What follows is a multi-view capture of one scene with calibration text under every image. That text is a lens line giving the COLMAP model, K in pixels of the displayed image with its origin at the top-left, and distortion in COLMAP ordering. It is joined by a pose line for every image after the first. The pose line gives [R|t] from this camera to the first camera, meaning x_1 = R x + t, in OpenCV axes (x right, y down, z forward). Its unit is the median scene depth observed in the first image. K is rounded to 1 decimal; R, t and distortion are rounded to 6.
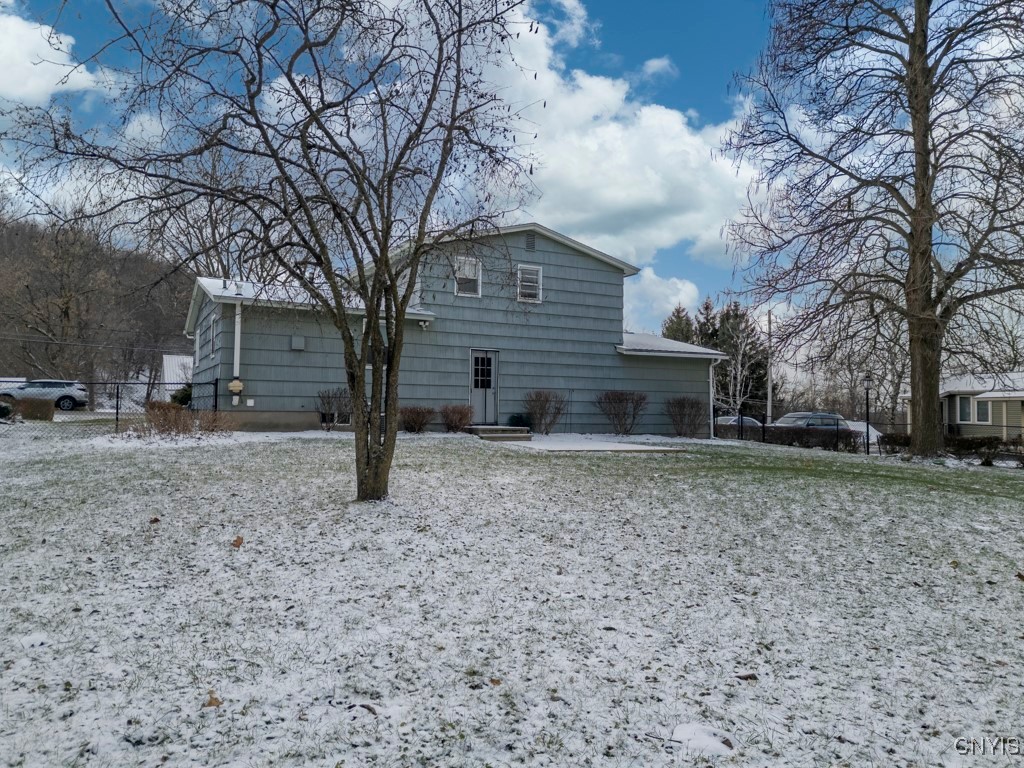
lens RADIAL K [[702.5, 0, 517.9], [0, 702.5, 385.0], [0, 0, 1]] dist [0.037742, -0.014061]
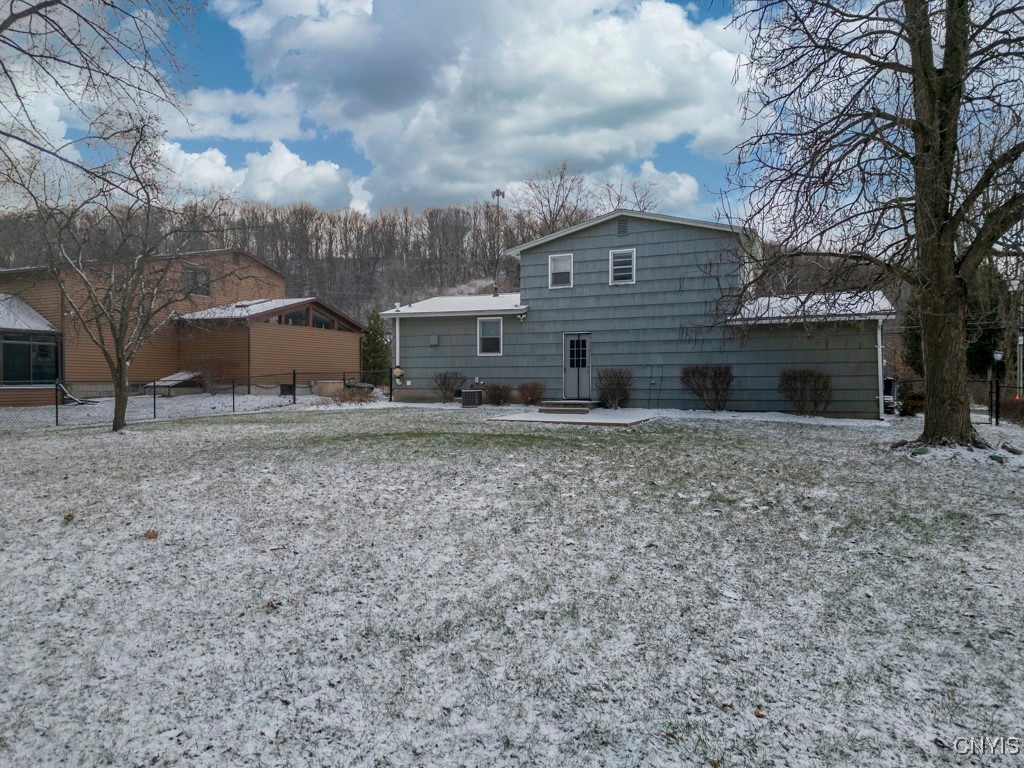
lens RADIAL K [[702.5, 0, 513.9], [0, 702.5, 387.0], [0, 0, 1]] dist [0.037742, -0.014061]
pose [[0.630097, -0.013321, -0.776402, 0.756483], [0.031452, 0.999470, 0.008377, 0.023246], [0.775879, -0.029698, 0.630182, 0.208528]]
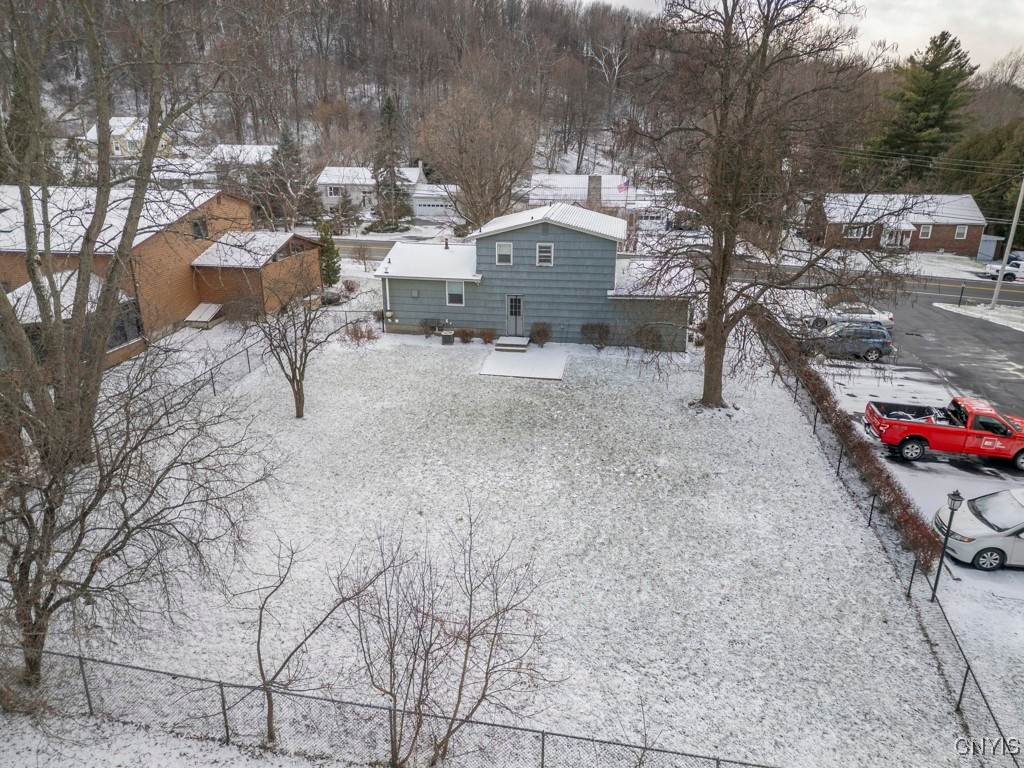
lens RADIAL K [[702.5, 0, 508.0], [0, 702.5, 384.4], [0, 0, 1]] dist [0.037742, -0.014061]
pose [[0.795602, 0.191872, -0.574632, 0.988206], [0.027767, 0.935975, 0.350970, -0.456168], [0.605183, -0.295188, 0.739336, -0.378285]]
